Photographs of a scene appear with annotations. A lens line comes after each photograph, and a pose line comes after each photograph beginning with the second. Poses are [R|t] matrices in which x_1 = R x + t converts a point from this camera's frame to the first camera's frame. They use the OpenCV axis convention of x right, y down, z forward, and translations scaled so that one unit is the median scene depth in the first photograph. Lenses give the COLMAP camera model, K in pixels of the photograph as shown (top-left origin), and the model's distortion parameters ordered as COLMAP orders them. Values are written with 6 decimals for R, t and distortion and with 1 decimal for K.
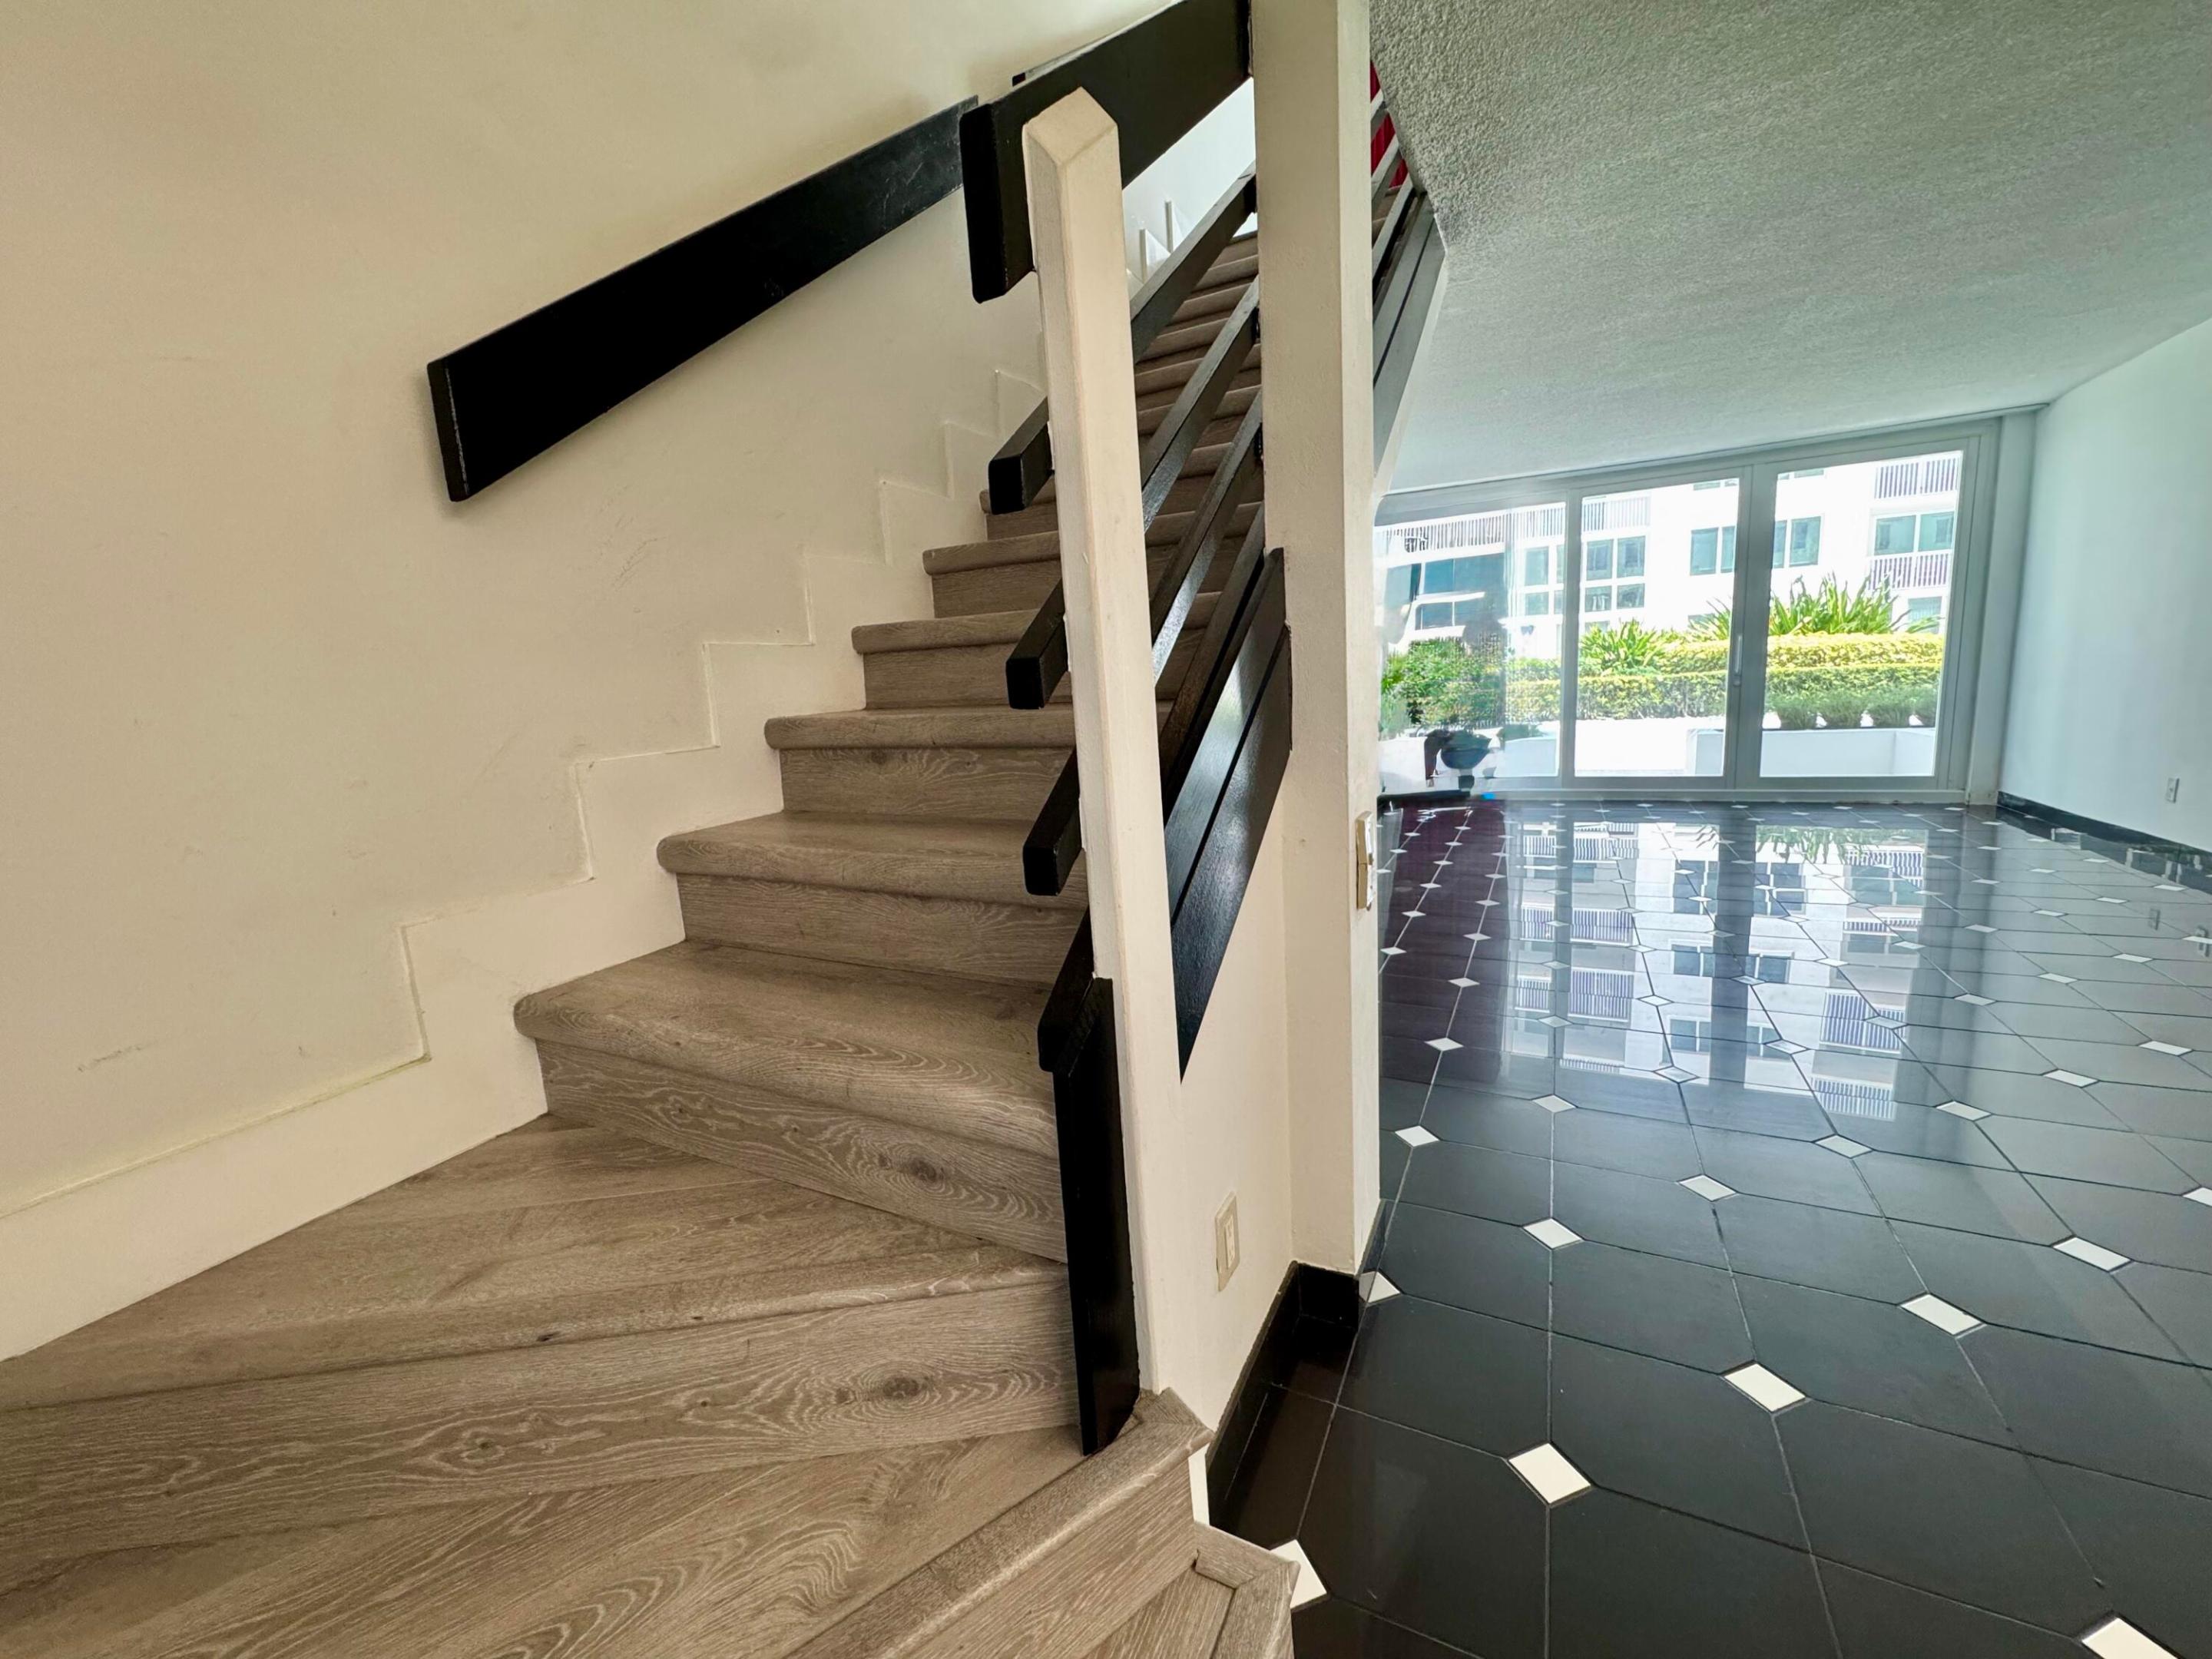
lens RADIAL K [[886.0, 0, 1105.3], [0, 886.0, 825.1], [0, 0, 1]] dist [-0.002513, 0.000298]
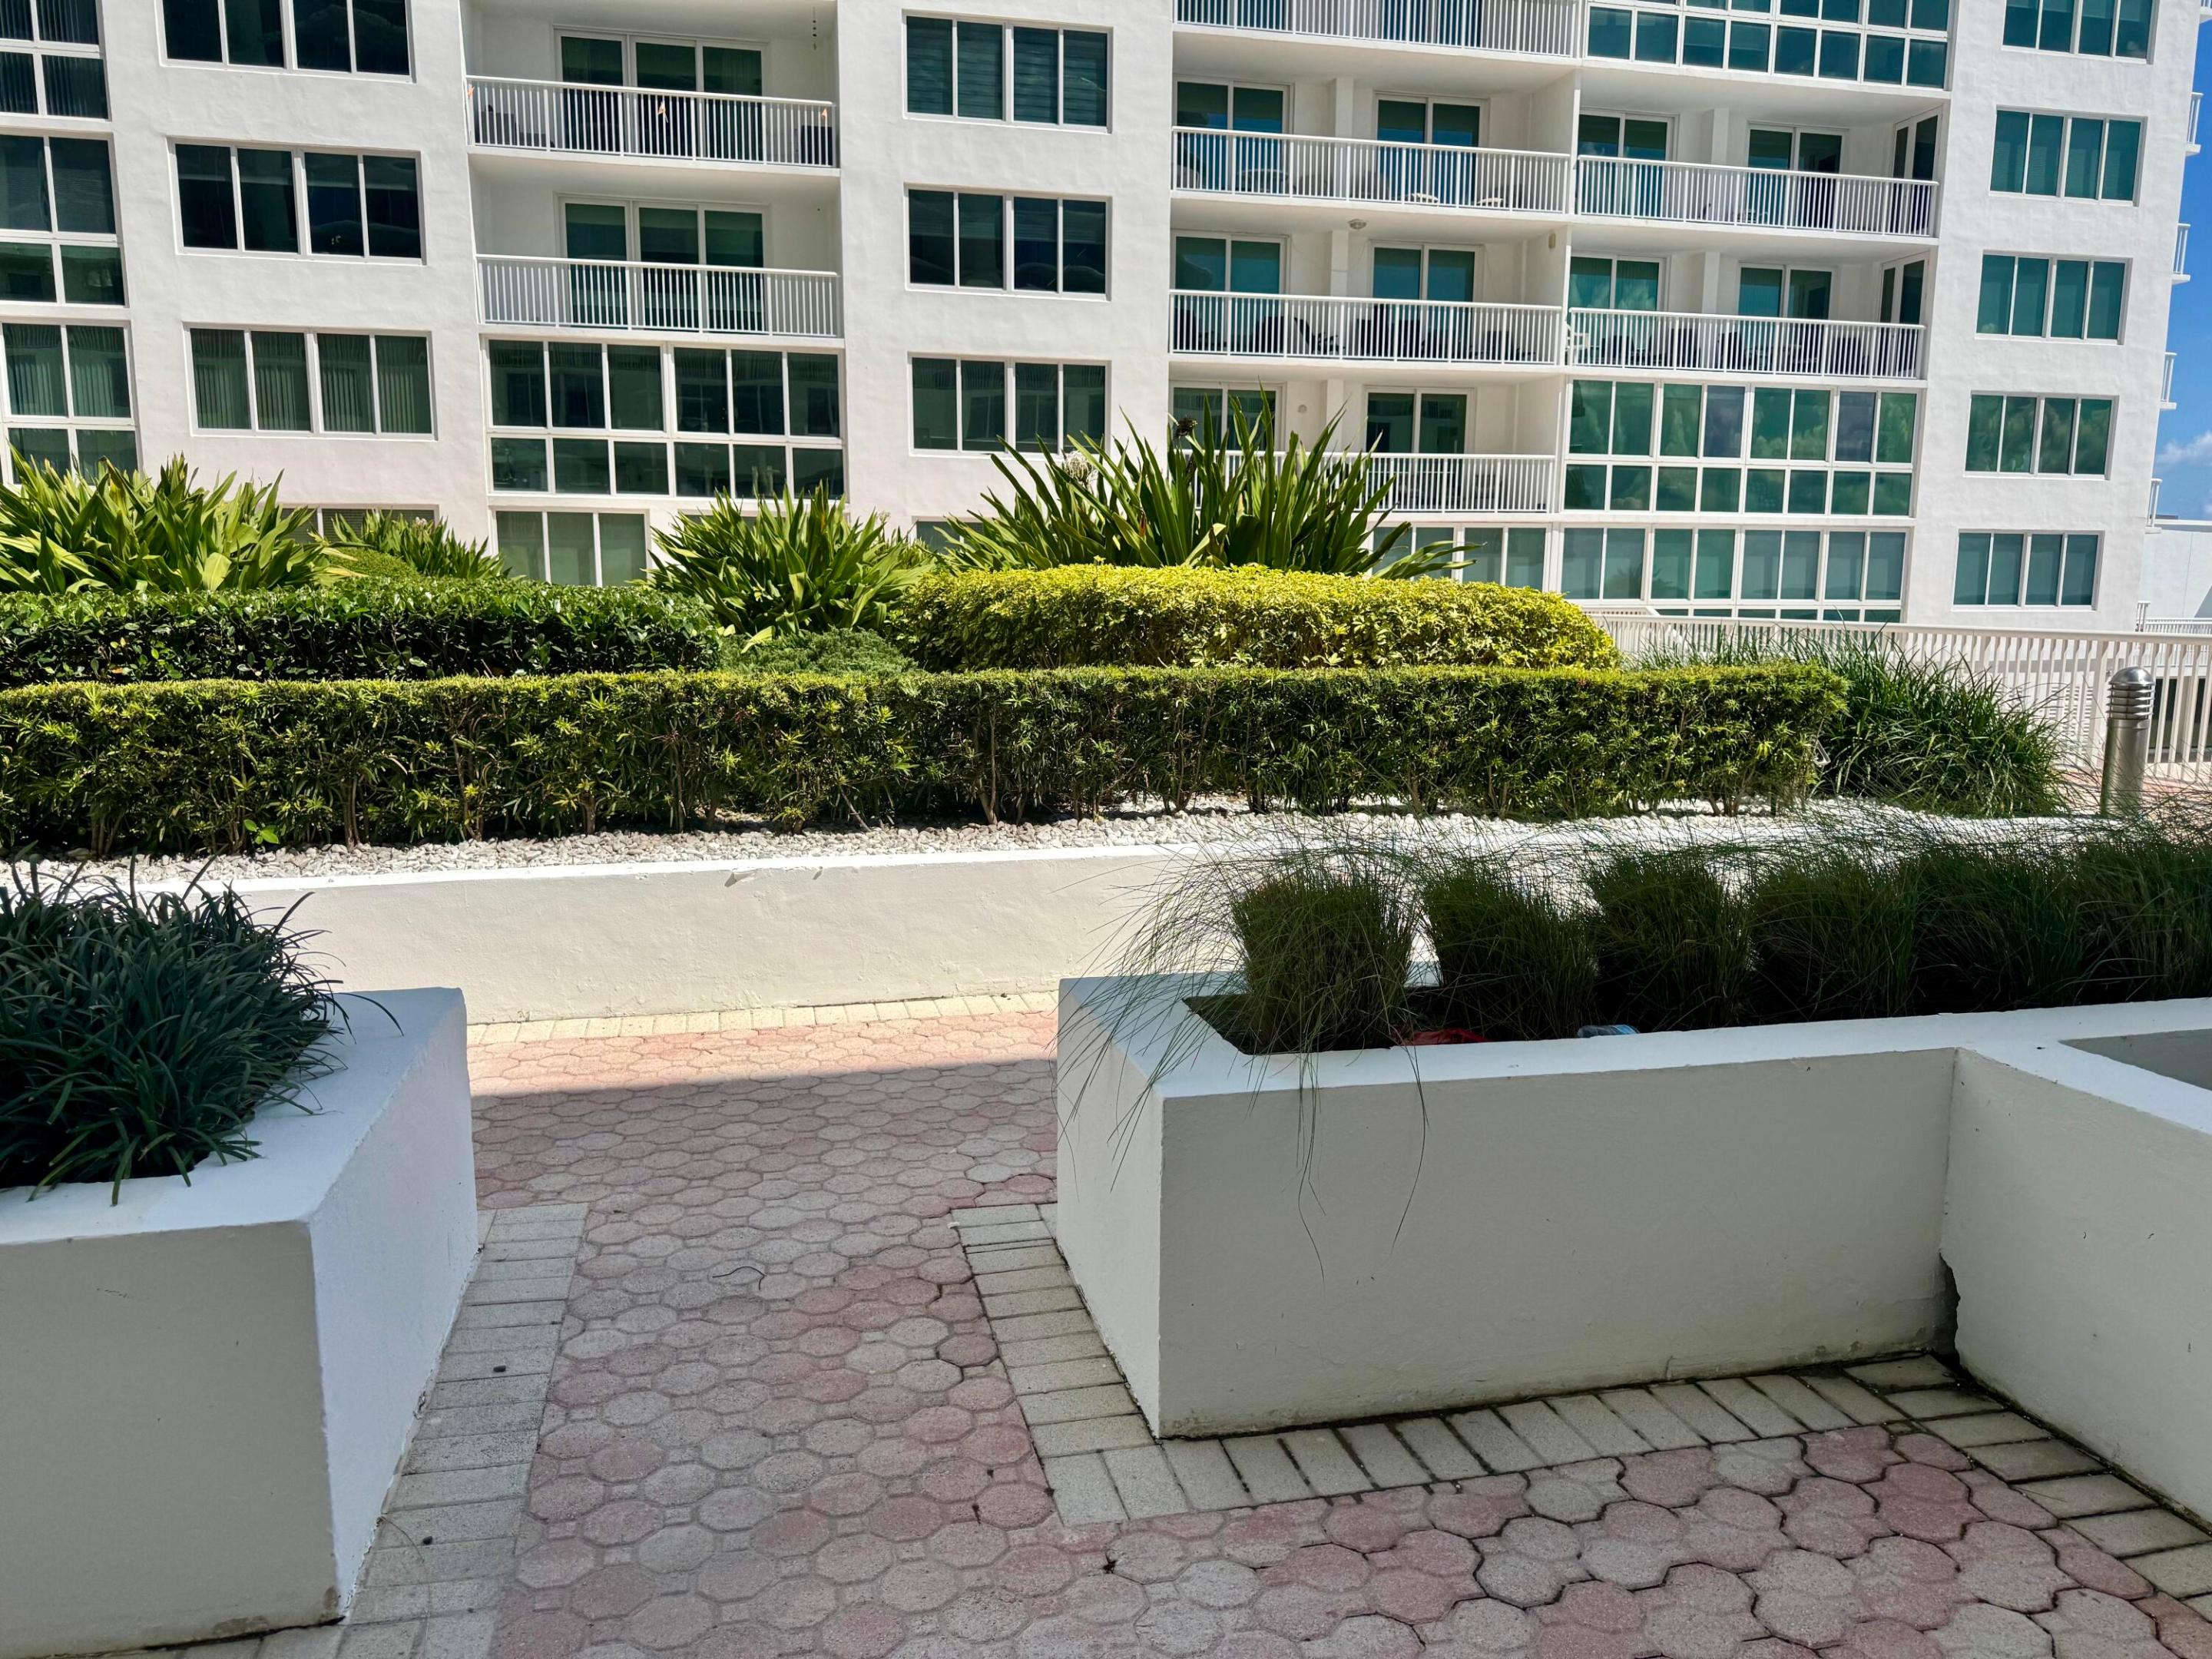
lens RADIAL K [[1572.2, 0, 1106.0], [0, 1572.2, 829.5], [0, 0, 1]] dist [0.065943, -0.110787]
pose [[0.763210, -0.036026, 0.645146, 3.187603], [0.052998, 0.998571, -0.006935, -1.025719], [-0.643974, 0.039484, 0.764028, 5.266043]]
